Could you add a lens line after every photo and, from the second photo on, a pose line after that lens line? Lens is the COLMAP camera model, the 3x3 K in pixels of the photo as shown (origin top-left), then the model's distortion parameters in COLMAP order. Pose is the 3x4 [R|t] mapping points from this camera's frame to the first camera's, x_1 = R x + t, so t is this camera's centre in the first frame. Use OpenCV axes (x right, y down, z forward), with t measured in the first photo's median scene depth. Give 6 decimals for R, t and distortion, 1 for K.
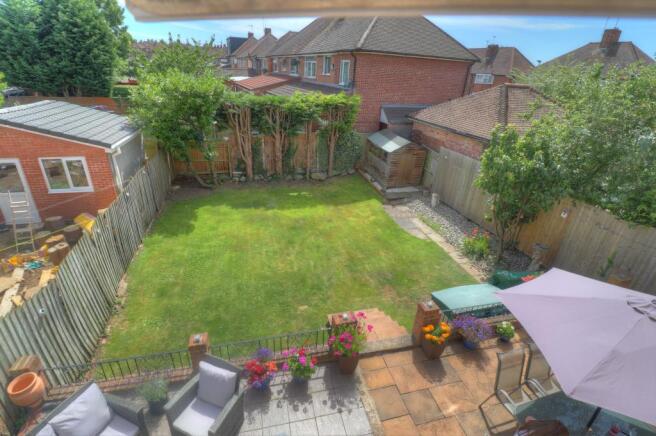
lens RADIAL K [[303.5, 0, 327.0], [0, 303.5, 204.3], [0, 0, 1]] dist [0.001790, -0.013441]
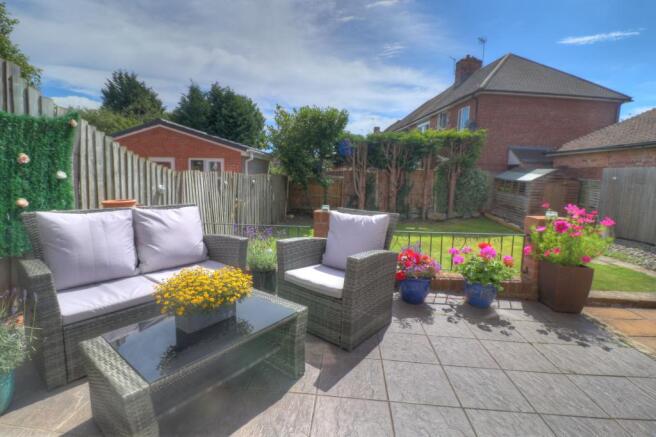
lens RADIAL K [[301.4, 0, 327.9], [0, 301.4, 213.9], [0, 0, 1]] dist [-0.018798, -0.000827]
pose [[0.950299, 0.014925, -0.310980, -0.060446], [-0.105664, 0.955027, -0.277055, 0.192262], [0.292860, 0.296144, 0.909138, 0.109015]]
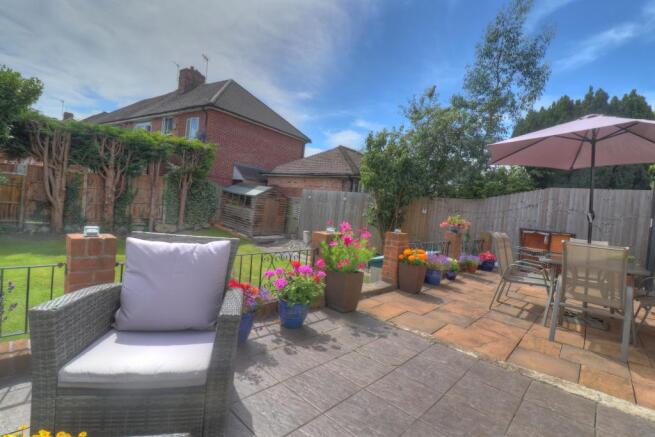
lens RADIAL K [[299.0, 0, 329.7], [0, 299.0, 211.5], [0, 0, 1]] dist [-0.026641, -0.000570]
pose [[0.830357, 0.020672, 0.556848, -0.113895], [0.166820, 0.944257, -0.283812, 0.174545], [-0.531675, 0.328559, 0.780622, 0.145132]]
